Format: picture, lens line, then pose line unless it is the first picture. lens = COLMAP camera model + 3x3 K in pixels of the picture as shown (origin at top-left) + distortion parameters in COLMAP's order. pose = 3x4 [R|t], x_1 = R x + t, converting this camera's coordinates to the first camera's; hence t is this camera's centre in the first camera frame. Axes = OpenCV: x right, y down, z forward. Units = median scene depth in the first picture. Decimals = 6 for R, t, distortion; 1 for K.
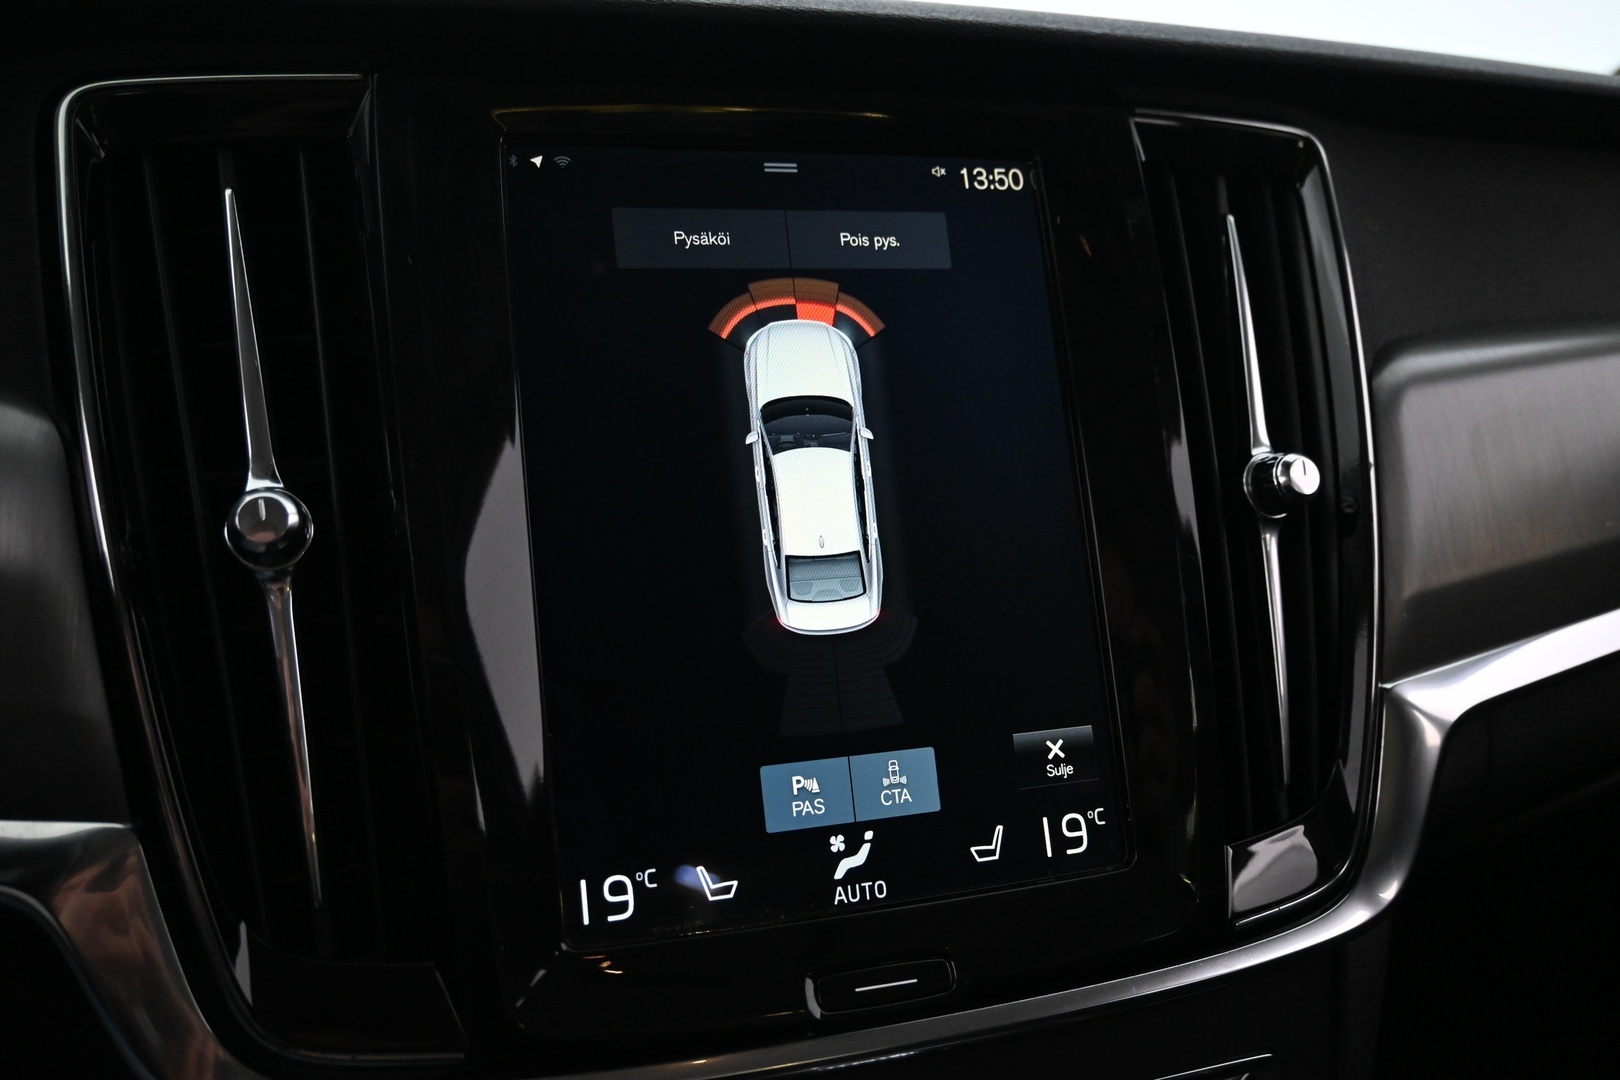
lens RADIAL K [[1387.3, 0, 810.0], [0, 1387.3, 540.0], [0, 0, 1]] dist [-0.009559, -0.007025]
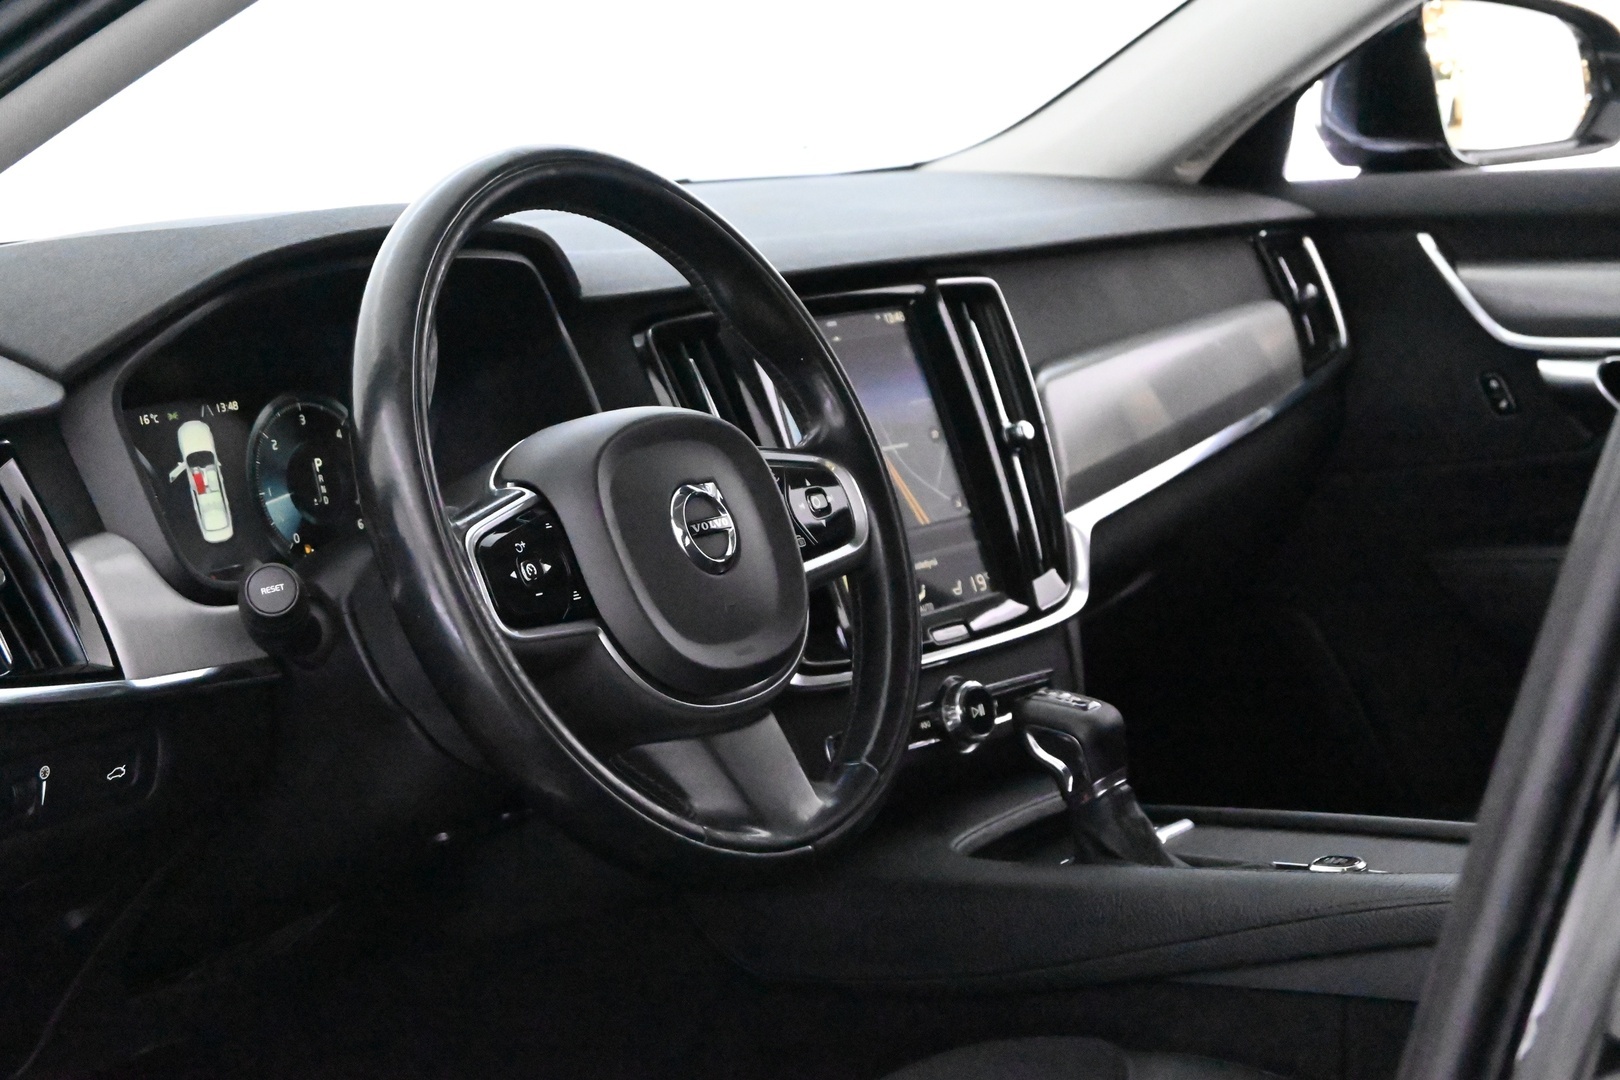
lens RADIAL K [[3064.2, 0, 810.0], [0, 3064.2, 540.0], [0, 0, 1]] dist [0.046993, 0.137199]
pose [[0.865143, -0.118674, 0.487282, -2.757756], [0.137390, 0.990513, -0.002697, 0.111091], [-0.482340, 0.069281, 0.873240, -3.671158]]
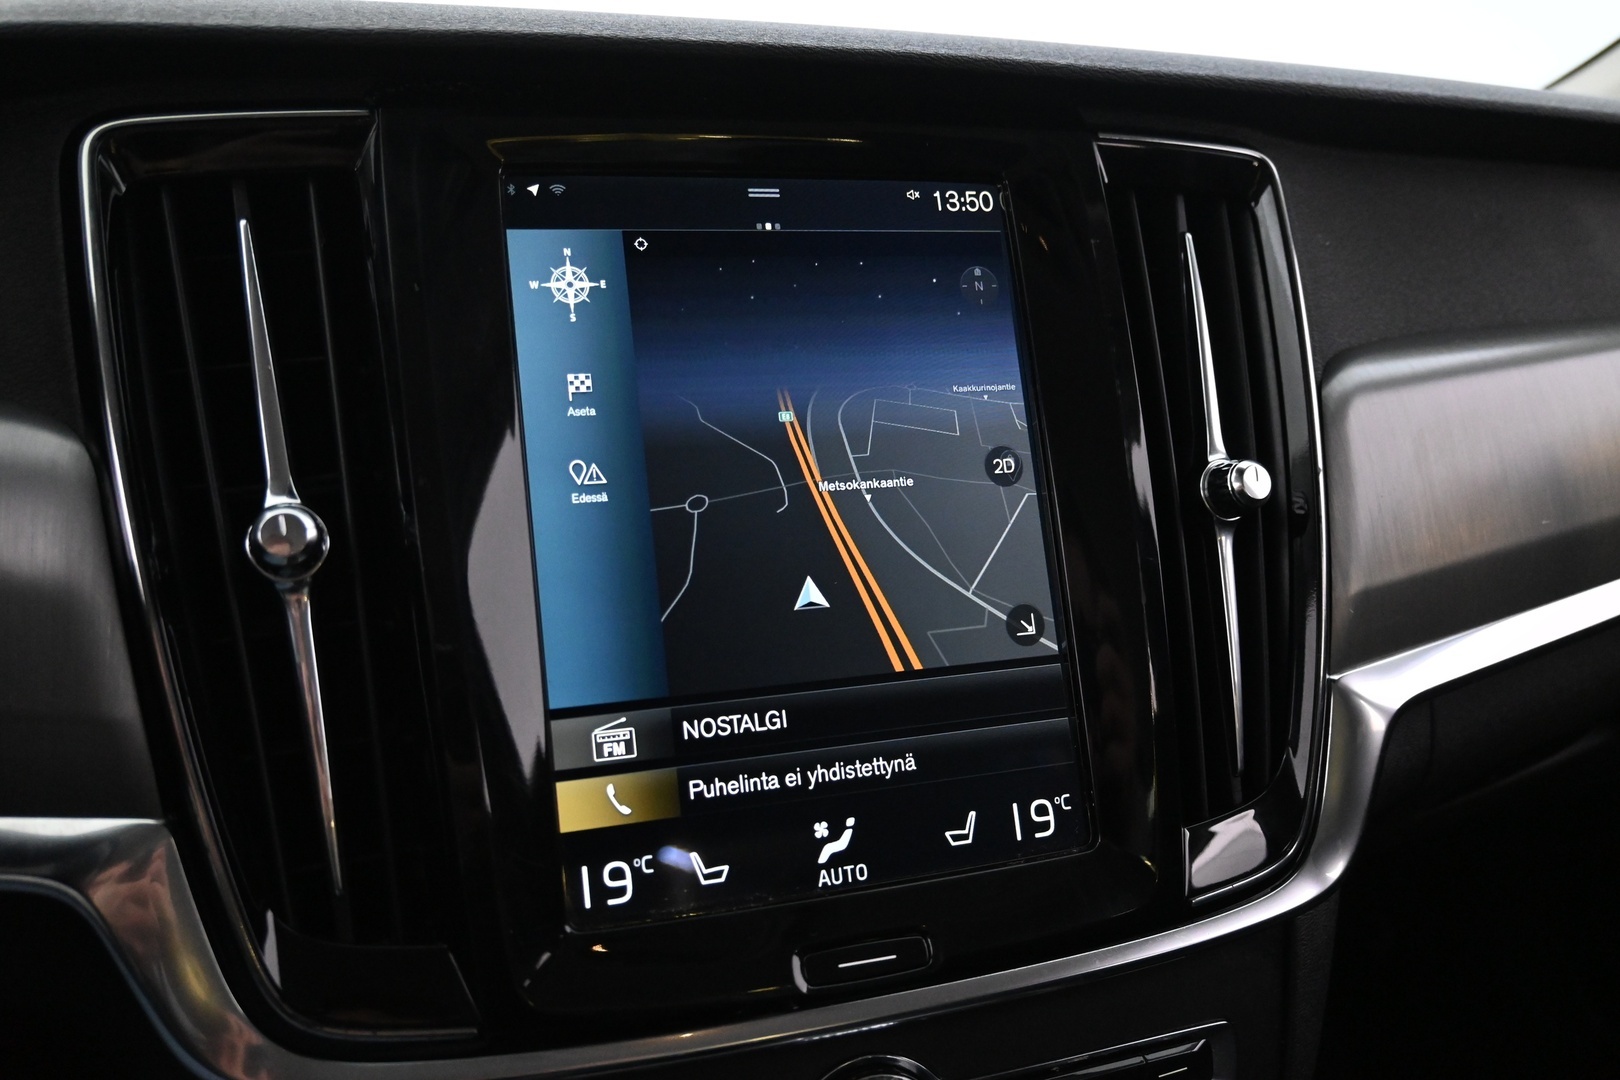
lens RADIAL K [[1387.3, 0, 810.0], [0, 1387.3, 540.0], [0, 0, 1]] dist [-0.009559, -0.007025]
pose [[0.999838, -0.005662, 0.017064, -0.005648], [0.005376, 0.999845, 0.016769, -0.022109], [-0.017156, -0.016675, 0.999714, -0.064011]]
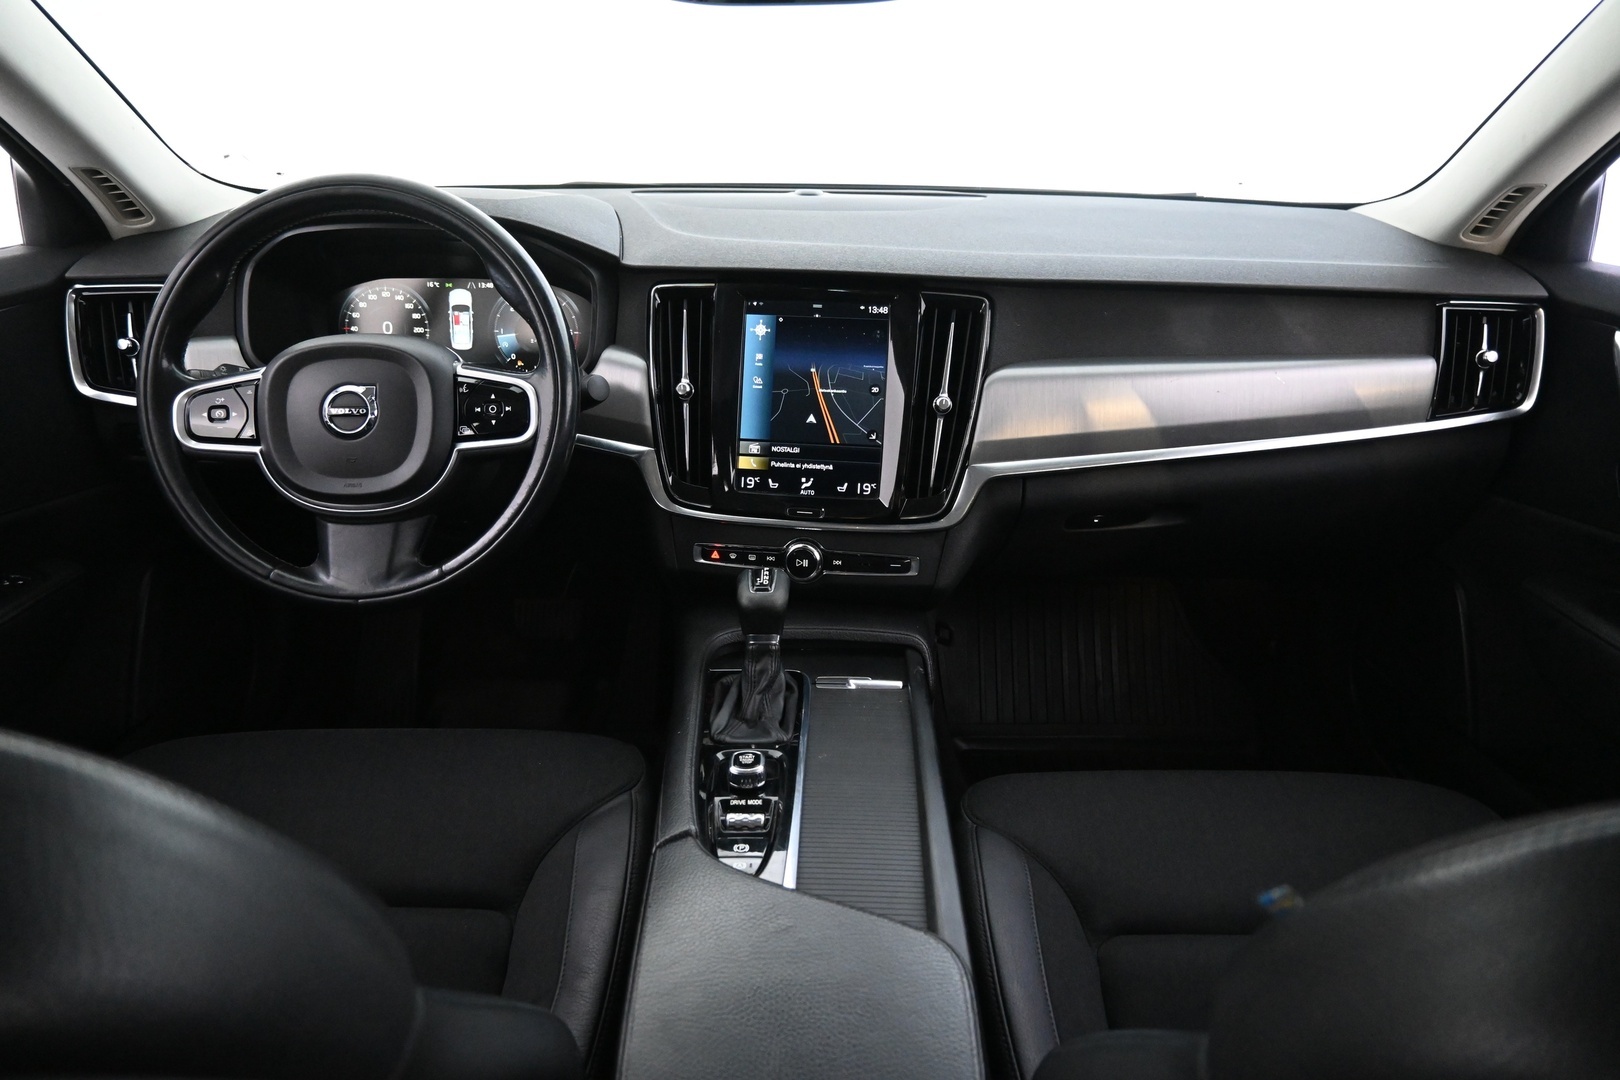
lens RADIAL K [[1096.9, 0, 810.0], [0, 1096.9, 540.0], [0, 0, 1]] dist [-0.006367, -0.001205]
pose [[0.899369, 0.179154, -0.398797, 1.316388], [-0.091257, 0.969018, 0.229515, -0.345574], [0.427560, -0.170026, 0.887853, -1.848451]]
